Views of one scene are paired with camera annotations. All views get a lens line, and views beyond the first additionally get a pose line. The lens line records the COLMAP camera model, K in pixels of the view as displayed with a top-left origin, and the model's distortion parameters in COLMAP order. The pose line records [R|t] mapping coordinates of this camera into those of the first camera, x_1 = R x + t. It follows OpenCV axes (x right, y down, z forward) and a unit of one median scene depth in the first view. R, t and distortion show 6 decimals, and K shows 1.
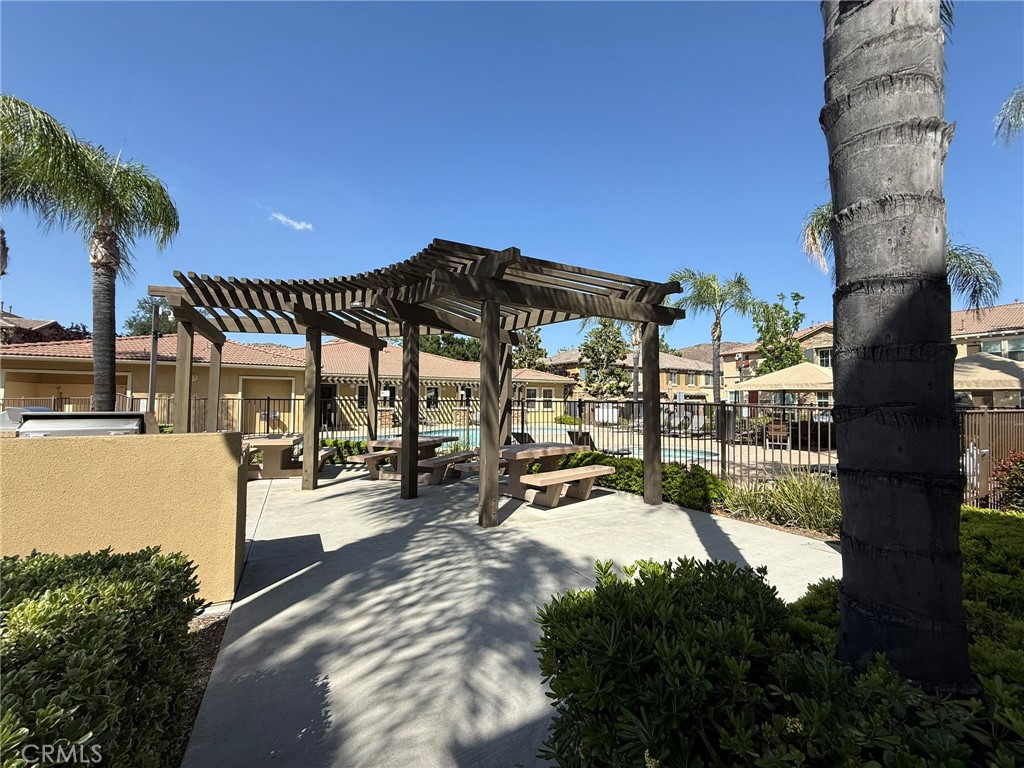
lens RADIAL K [[404.2, 0, 512.0], [0, 404.2, 384.0], [0, 0, 1]] dist [0.001230, 0.000369]
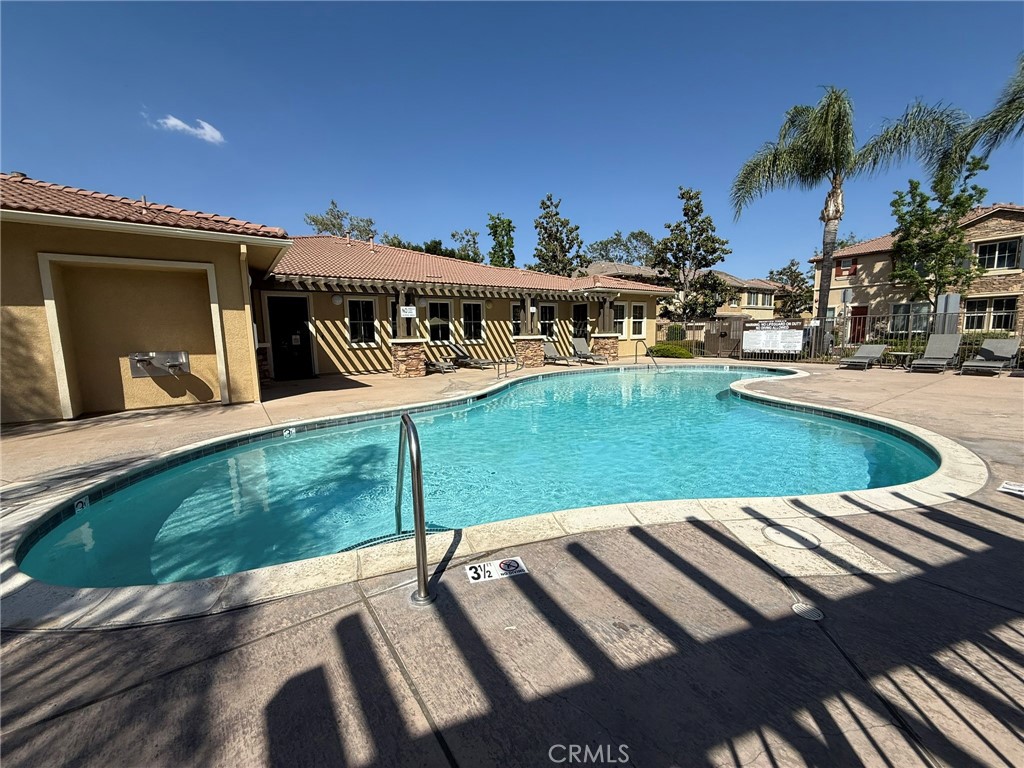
lens RADIAL K [[404.2, 0, 512.0], [0, 404.2, 384.0], [0, 0, 1]] dist [0.001230, 0.000369]
pose [[0.991501, -0.043601, 0.122578, -0.228172], [0.023155, 0.986268, 0.163524, 0.030353], [-0.128024, -0.159296, 0.978895, 0.421296]]
